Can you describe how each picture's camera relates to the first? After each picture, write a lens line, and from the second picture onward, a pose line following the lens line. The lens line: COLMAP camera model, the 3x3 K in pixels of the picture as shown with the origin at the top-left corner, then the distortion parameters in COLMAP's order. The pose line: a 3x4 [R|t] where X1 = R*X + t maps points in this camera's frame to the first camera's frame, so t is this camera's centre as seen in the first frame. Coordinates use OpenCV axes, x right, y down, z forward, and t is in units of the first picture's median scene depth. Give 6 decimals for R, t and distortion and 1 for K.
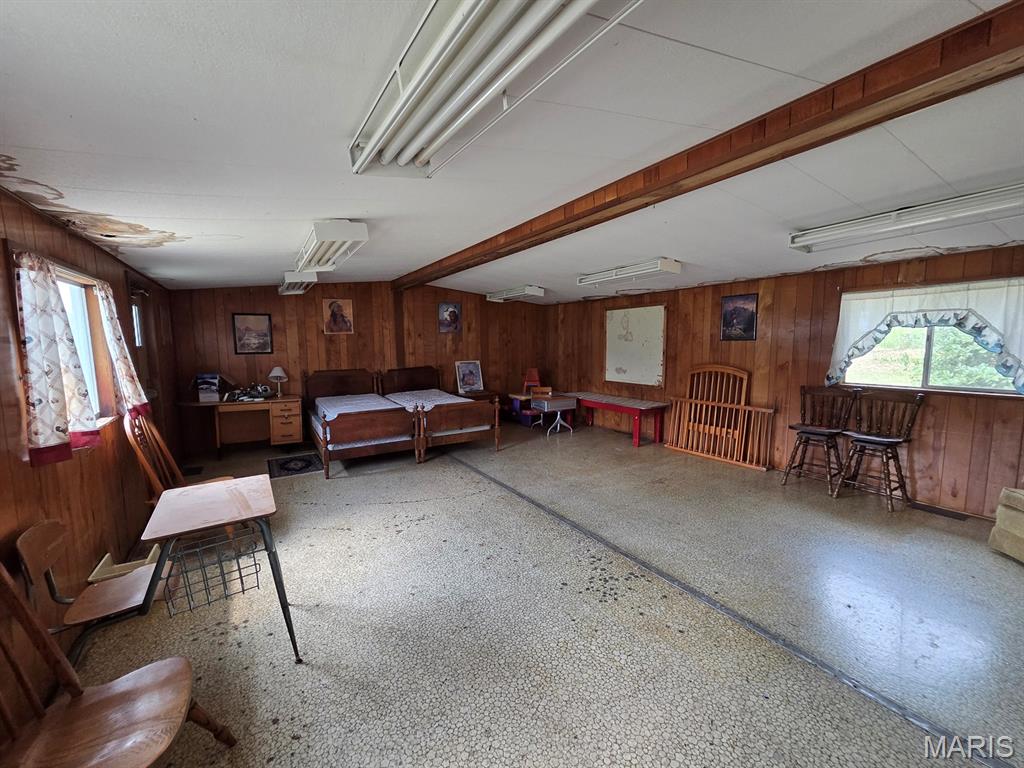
lens RADIAL K [[420.8, 0, 509.2], [0, 420.8, 382.7], [0, 0, 1]] dist [-0.001315, 0.000108]
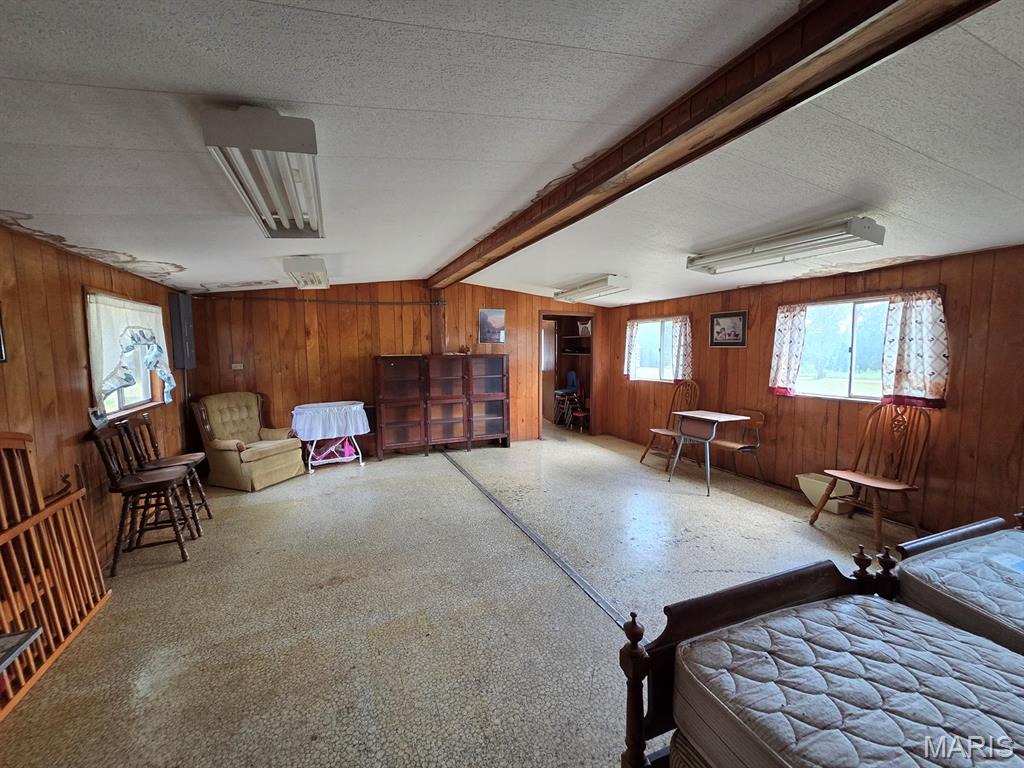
lens RADIAL K [[420.8, 0, 509.2], [0, 420.8, 382.7], [0, 0, 1]] dist [-0.001315, 0.000108]
pose [[-0.986563, 0.009578, 0.163102, -0.003926], [0.039953, 0.982115, 0.183996, -0.185261], [-0.158422, 0.188040, -0.969300, 1.793089]]
